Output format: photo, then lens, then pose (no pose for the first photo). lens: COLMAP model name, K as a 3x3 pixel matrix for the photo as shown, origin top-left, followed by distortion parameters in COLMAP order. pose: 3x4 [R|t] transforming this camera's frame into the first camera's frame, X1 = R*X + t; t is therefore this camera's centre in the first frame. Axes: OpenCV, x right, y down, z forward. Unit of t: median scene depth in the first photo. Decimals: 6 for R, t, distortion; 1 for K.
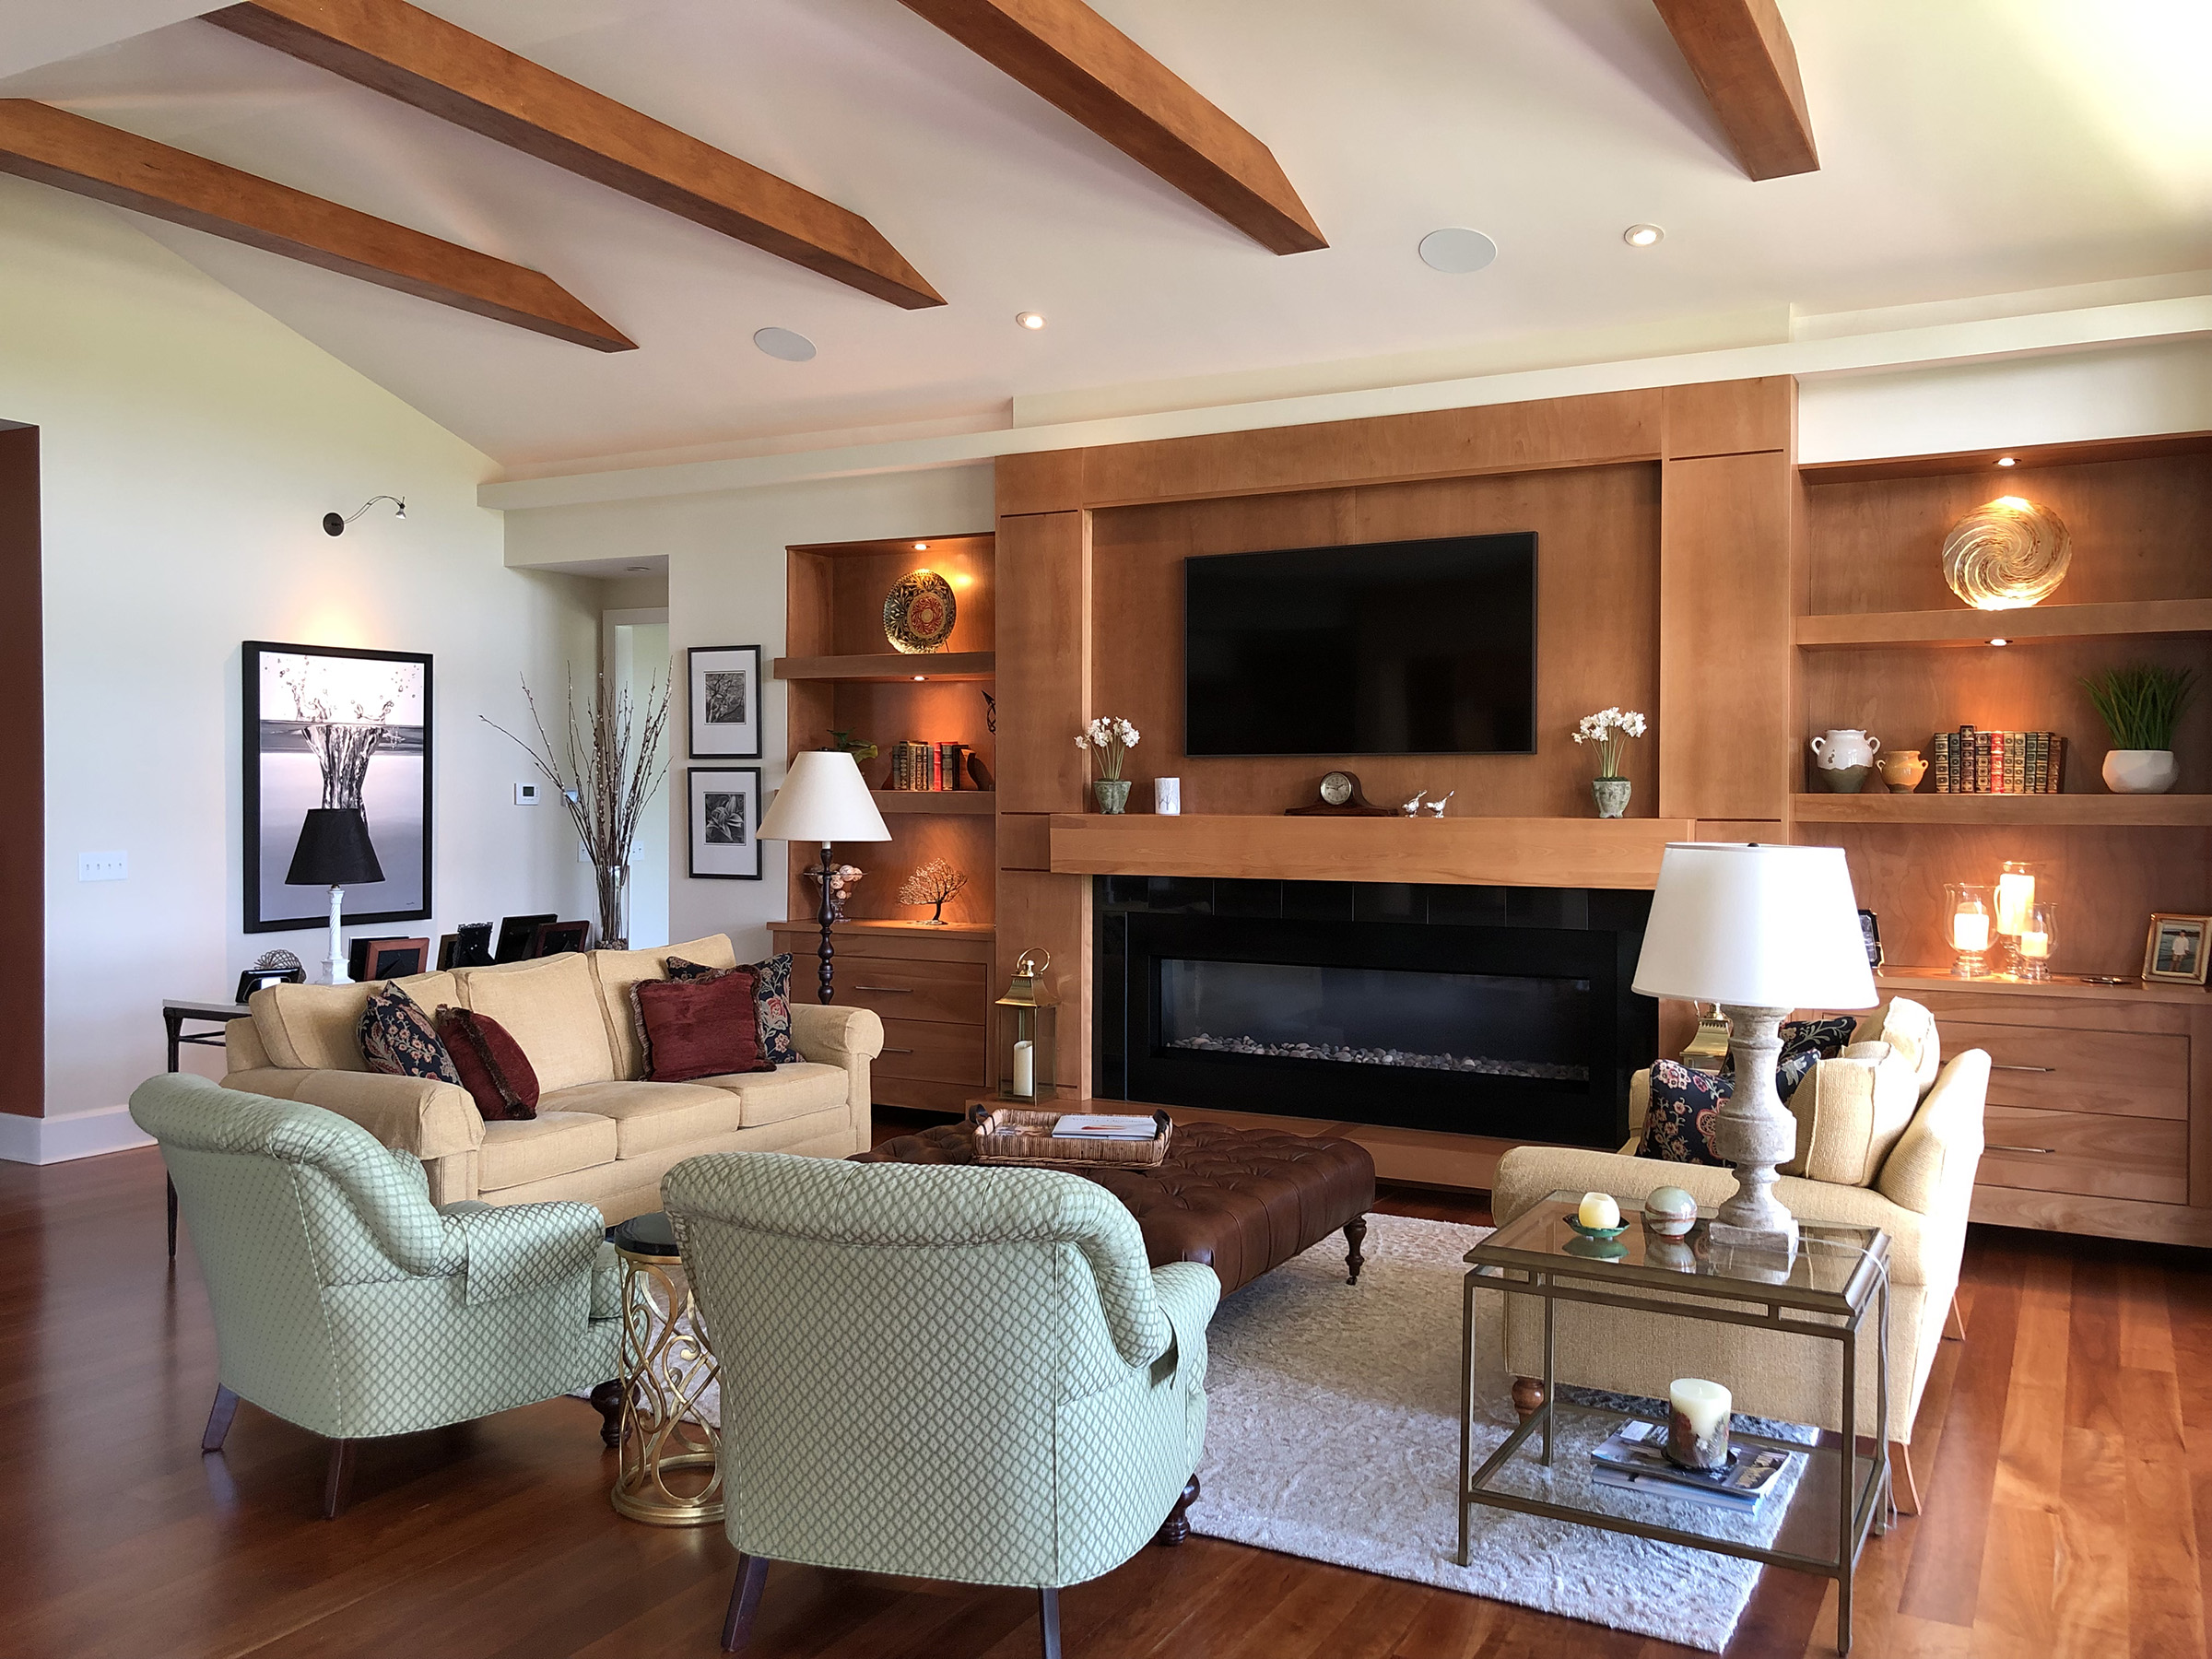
lens RADIAL K [[1795.2, 0, 1093.1], [0, 1795.2, 843.8], [0, 0, 1]] dist [0.028146, -0.052139]
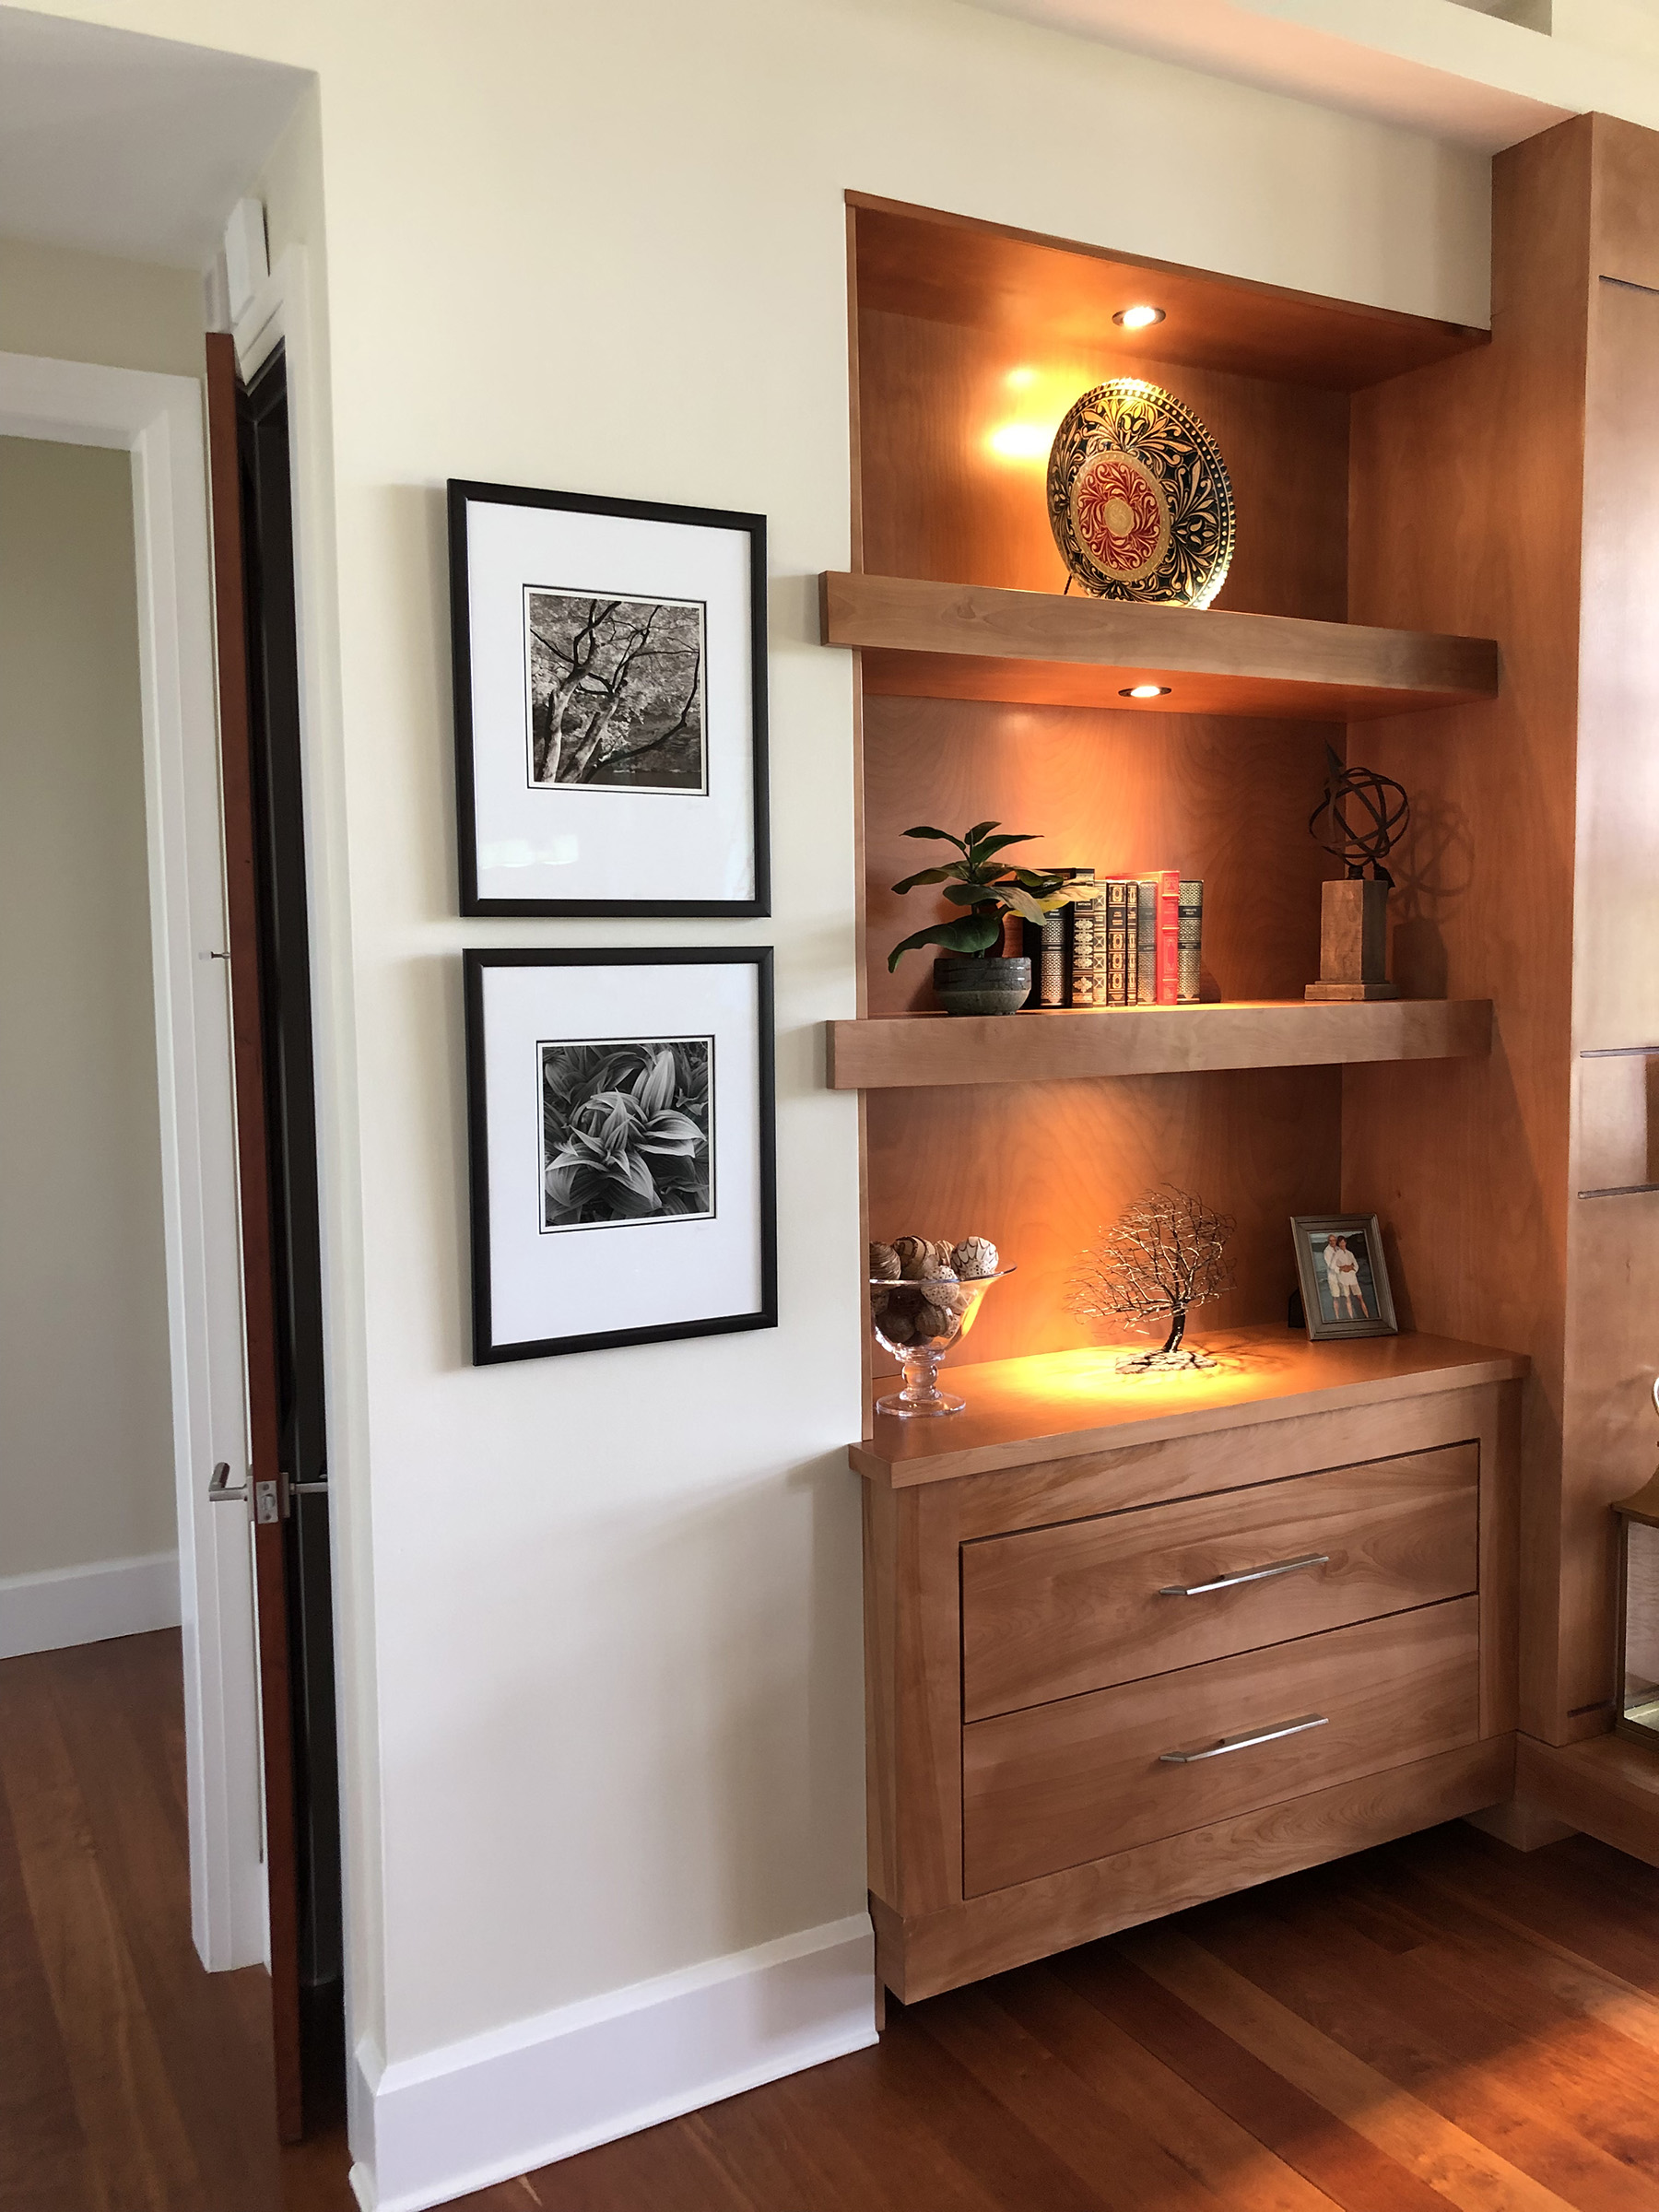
lens RADIAL K [[1795.2, 0, 827.8], [0, 1795.2, 1121.6], [0, 0, 1]] dist [0.028146, -0.052139]
pose [[0.529956, -0.094629, 0.842729, -0.508958], [0.044943, 0.995492, 0.083520, -0.045201], [-0.846834, -0.006387, 0.531820, 0.990748]]
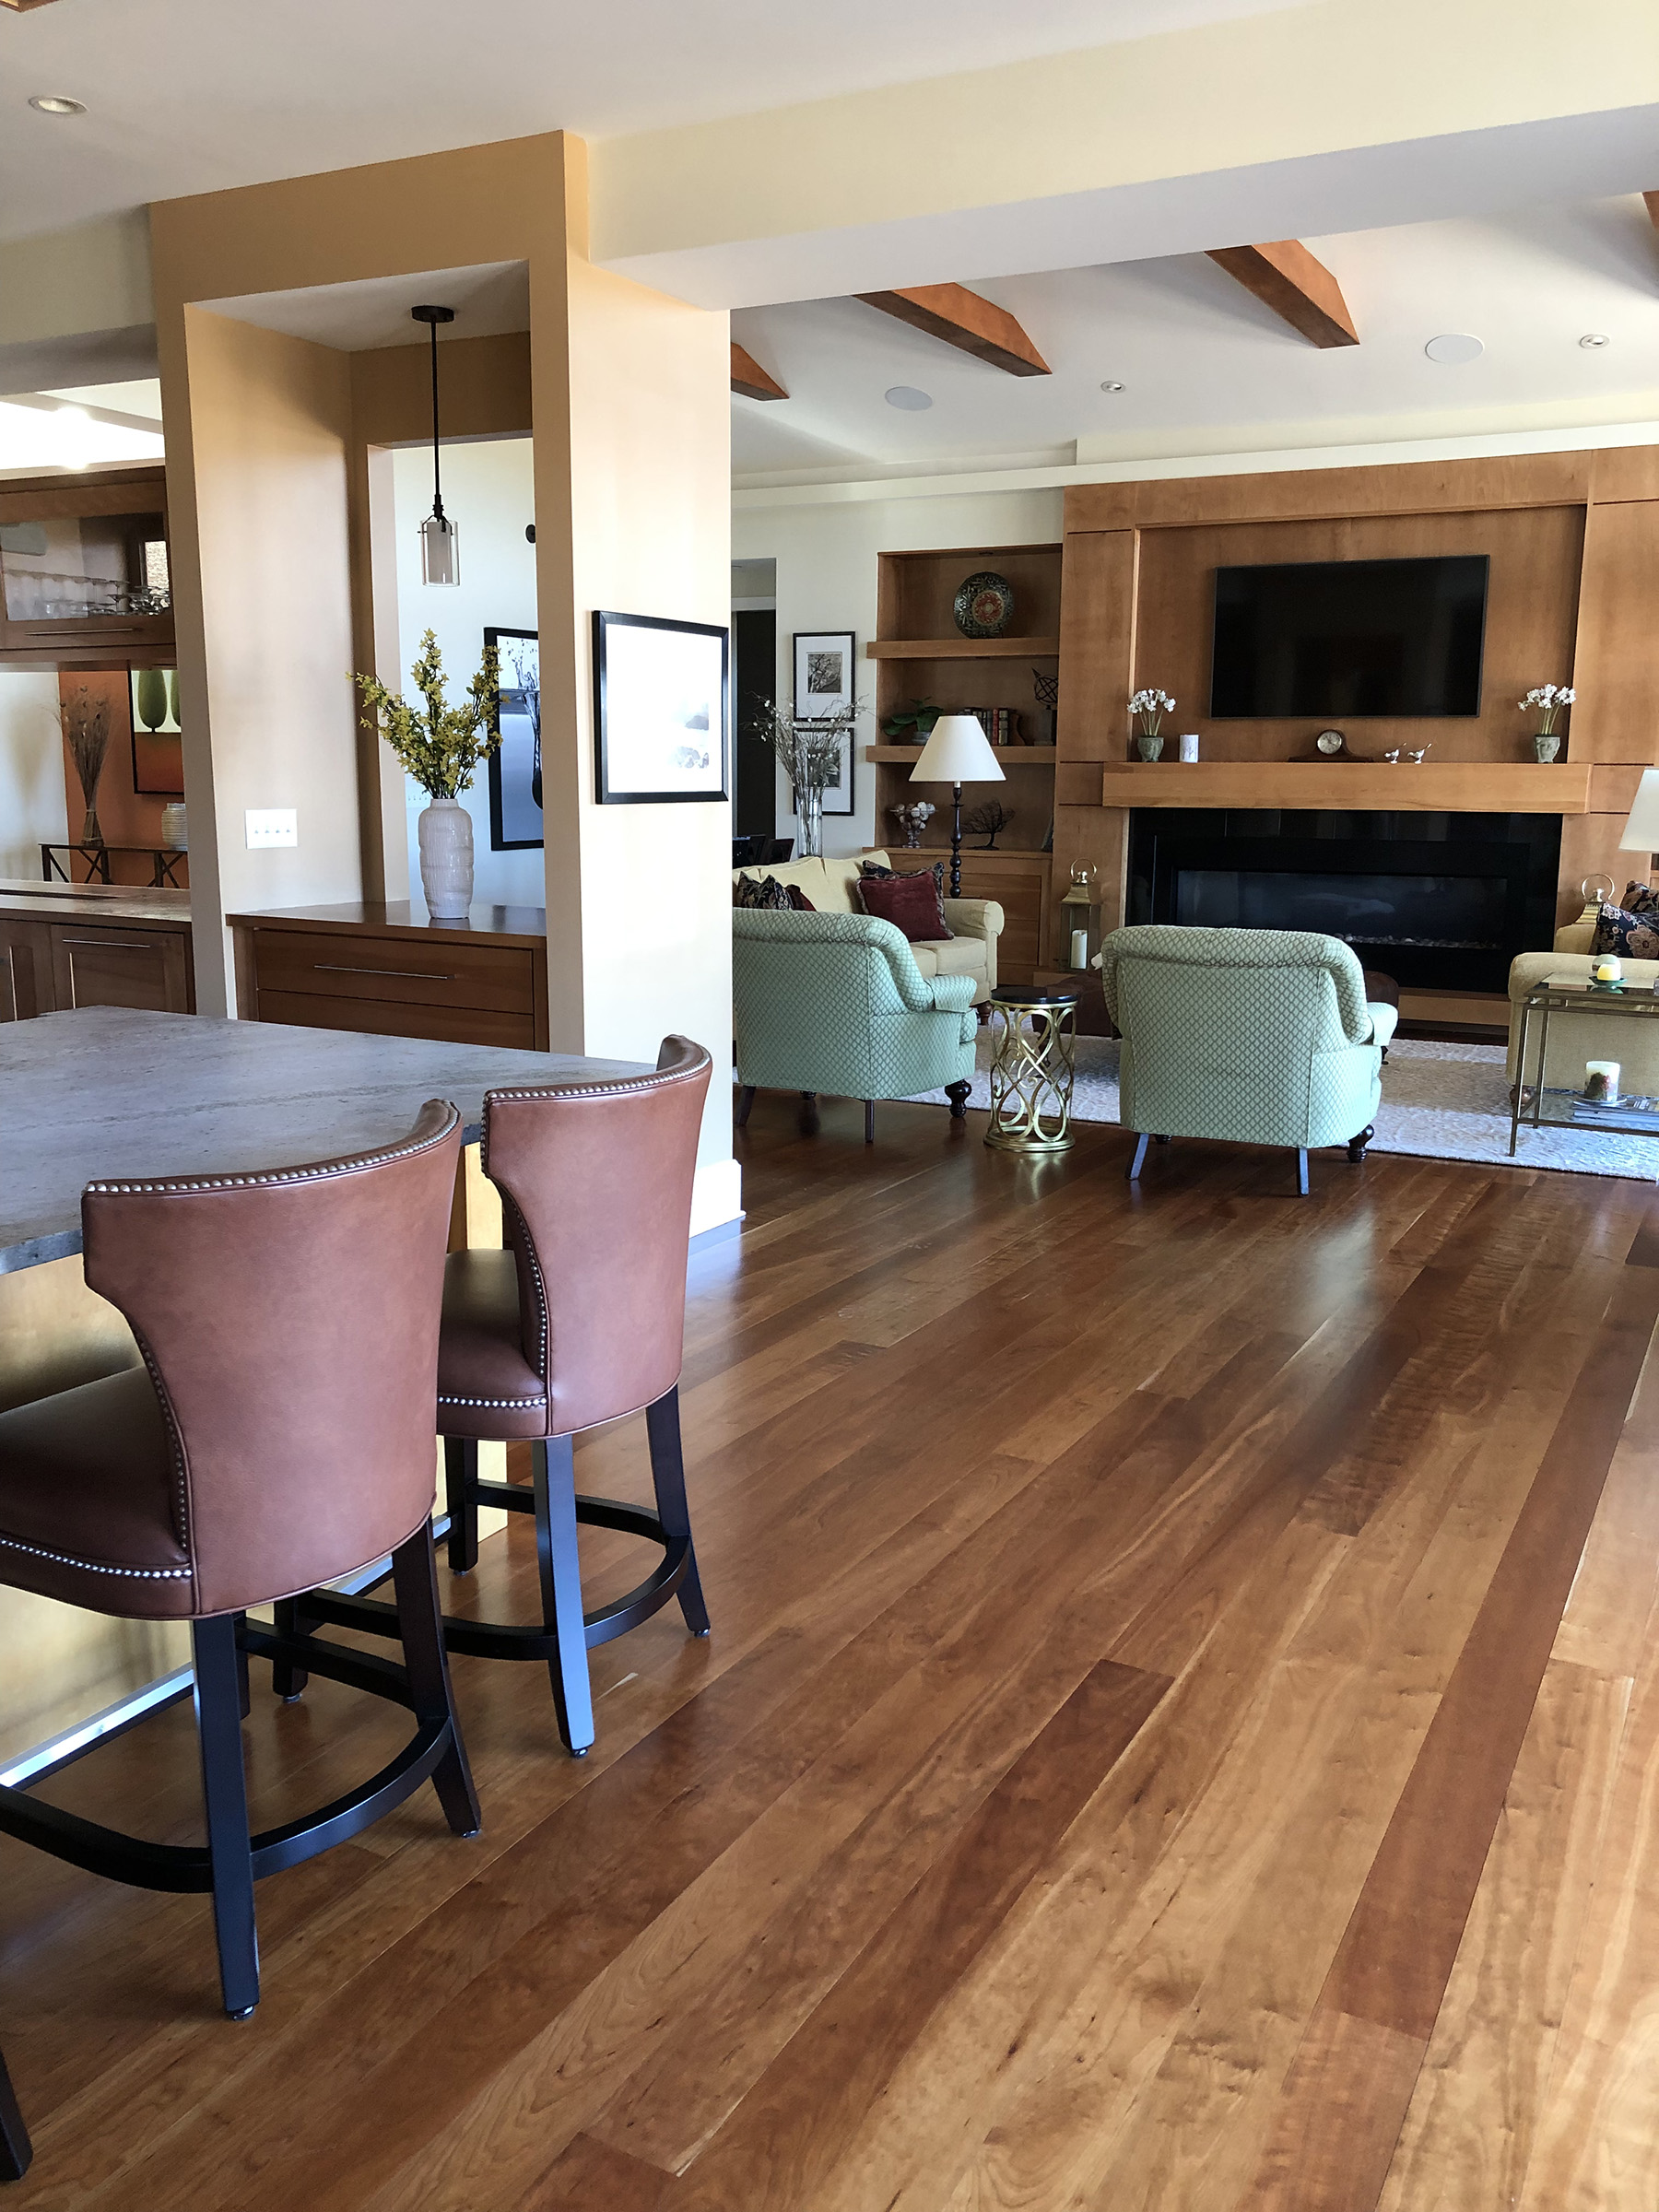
lens RADIAL K [[1795.2, 0, 836.6], [0, 1795.2, 1118.8], [0, 0, 1]] dist [0.028146, -0.052139]
pose [[0.999978, -0.000208, 0.006592, -0.245211], [-0.000905, 0.985736, 0.168298, 0.021459], [-0.006533, -0.168300, 0.985714, -0.407820]]
